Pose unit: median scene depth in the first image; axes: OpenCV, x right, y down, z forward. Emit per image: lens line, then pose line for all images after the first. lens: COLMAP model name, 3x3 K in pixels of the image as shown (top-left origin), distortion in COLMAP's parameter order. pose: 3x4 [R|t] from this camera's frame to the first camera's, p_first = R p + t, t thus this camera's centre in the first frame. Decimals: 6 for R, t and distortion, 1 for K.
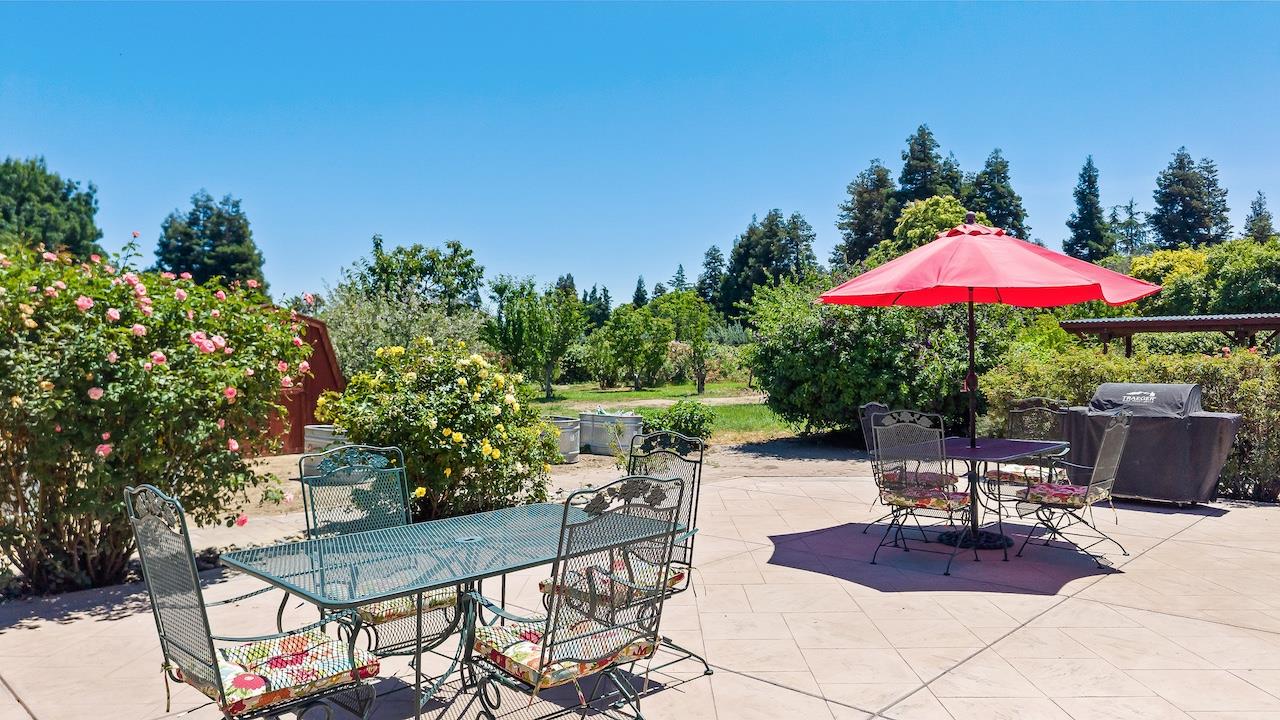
lens RADIAL K [[844.2, 0, 638.1], [0, 844.2, 362.6], [0, 0, 1]] dist [0.011265, -0.025054]
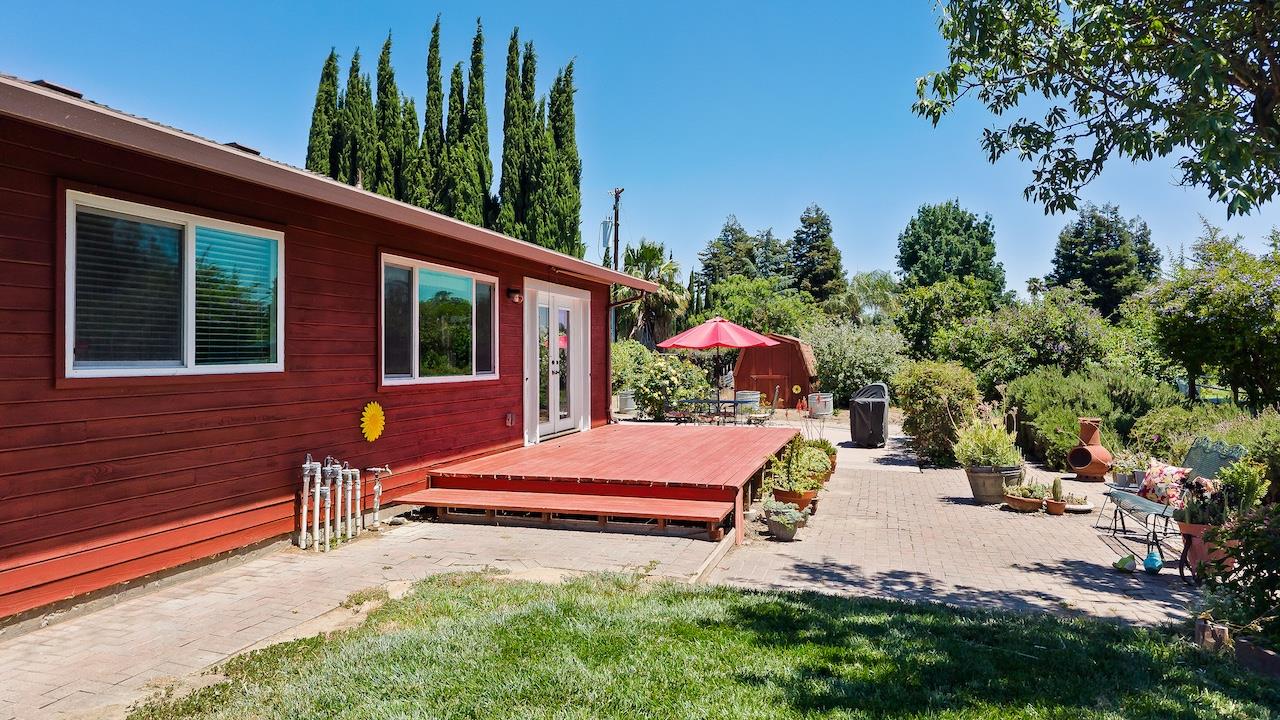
lens RADIAL K [[850.4, 0, 632.2], [0, 850.4, 351.4], [0, 0, 1]] dist [0.004887, -0.006971]
pose [[0.450768, 0.006820, -0.892615, 0.196223], [-0.009822, 0.999948, 0.002680, -0.004456], [0.892587, 0.007559, 0.450811, -0.031829]]
